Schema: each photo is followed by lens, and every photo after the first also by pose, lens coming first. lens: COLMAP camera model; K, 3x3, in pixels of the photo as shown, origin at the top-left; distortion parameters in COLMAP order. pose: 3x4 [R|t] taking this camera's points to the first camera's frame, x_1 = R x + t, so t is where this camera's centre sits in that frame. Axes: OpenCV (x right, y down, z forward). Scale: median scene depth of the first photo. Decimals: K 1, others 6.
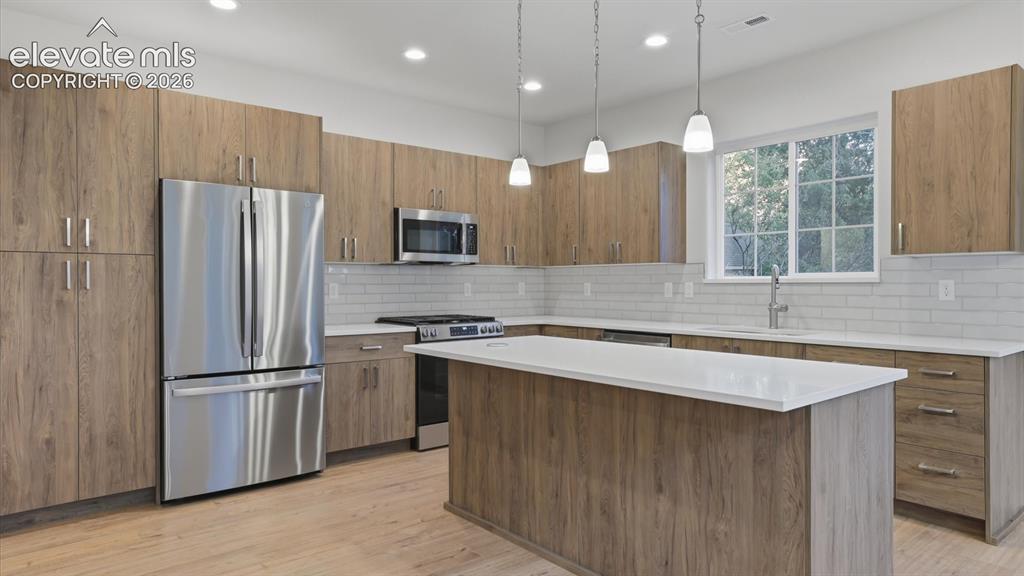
lens RADIAL K [[622.9, 0, 491.4], [0, 622.9, 291.8], [0, 0, 1]] dist [-0.000447, 0.000632]
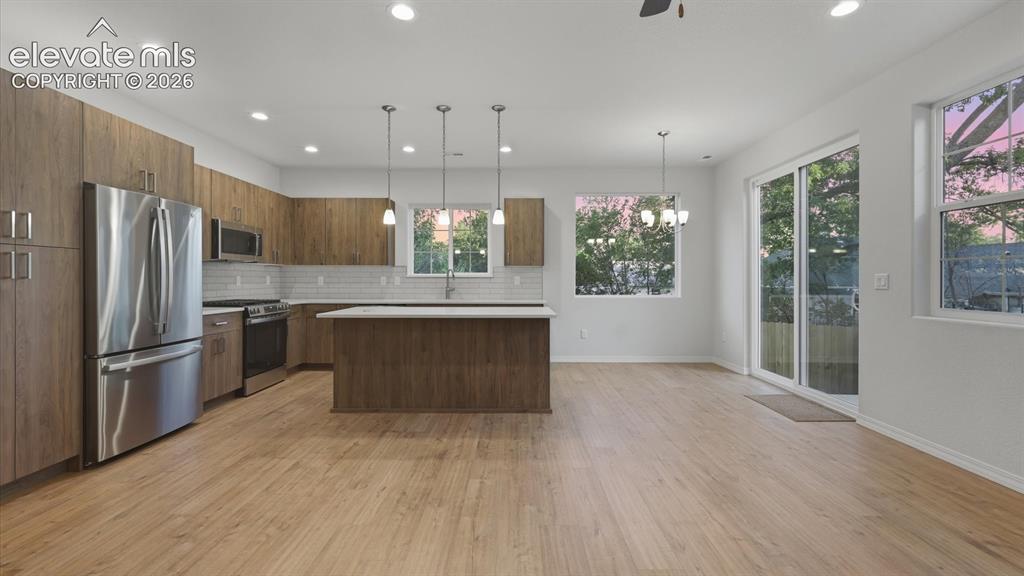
lens RADIAL K [[444.1, 0, 508.8], [0, 444.1, 282.4], [0, 0, 1]] dist [0.001080, 0.000197]
pose [[0.638340, -0.003143, 0.769748, -0.669638], [0.006838, 0.999975, -0.001588, 0.008411], [-0.769724, 0.006278, 0.638346, -0.113982]]
